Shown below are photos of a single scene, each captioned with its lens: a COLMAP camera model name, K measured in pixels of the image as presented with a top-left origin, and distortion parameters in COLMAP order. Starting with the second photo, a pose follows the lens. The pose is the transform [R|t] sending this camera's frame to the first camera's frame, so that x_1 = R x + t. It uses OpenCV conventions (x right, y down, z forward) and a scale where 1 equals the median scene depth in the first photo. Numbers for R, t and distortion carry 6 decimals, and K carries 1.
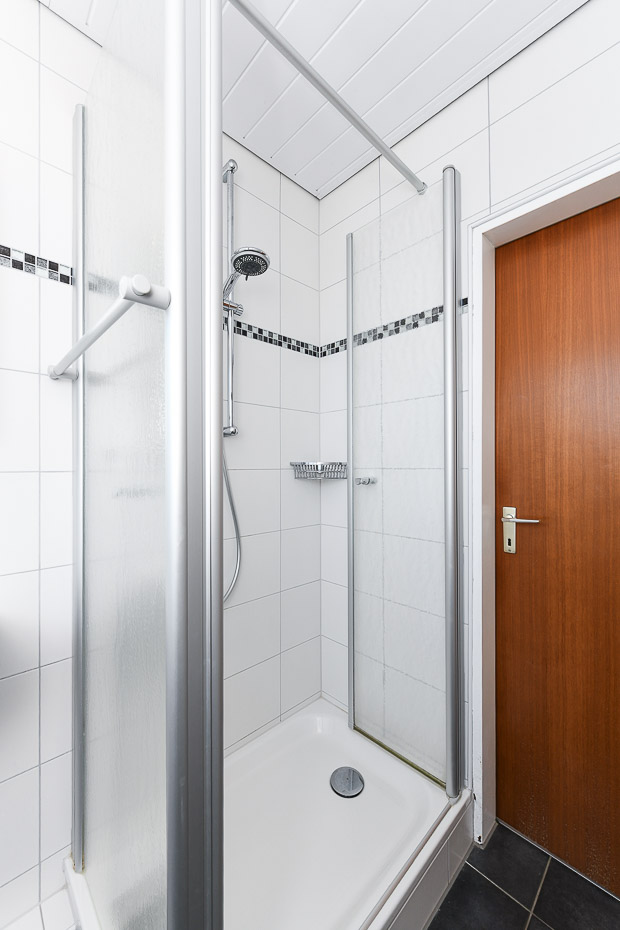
lens RADIAL K [[363.7, 0, 309.0], [0, 363.7, 471.4], [0, 0, 1]] dist [0.001871, -0.002193]
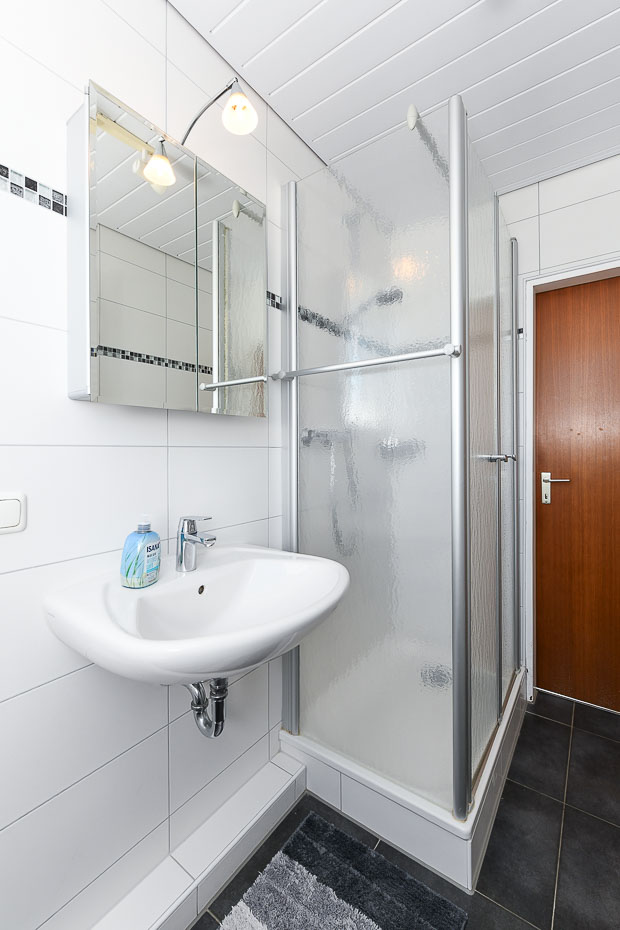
lens RADIAL K [[407.5, 0, 309.6], [0, 407.5, 455.2], [0, 0, 1]] dist [-0.000909, -0.001990]
pose [[0.982608, -0.003781, 0.185652, -0.730353], [0.003279, 0.999990, 0.003014, 0.023389], [-0.185661, -0.002353, 0.982611, -0.458175]]
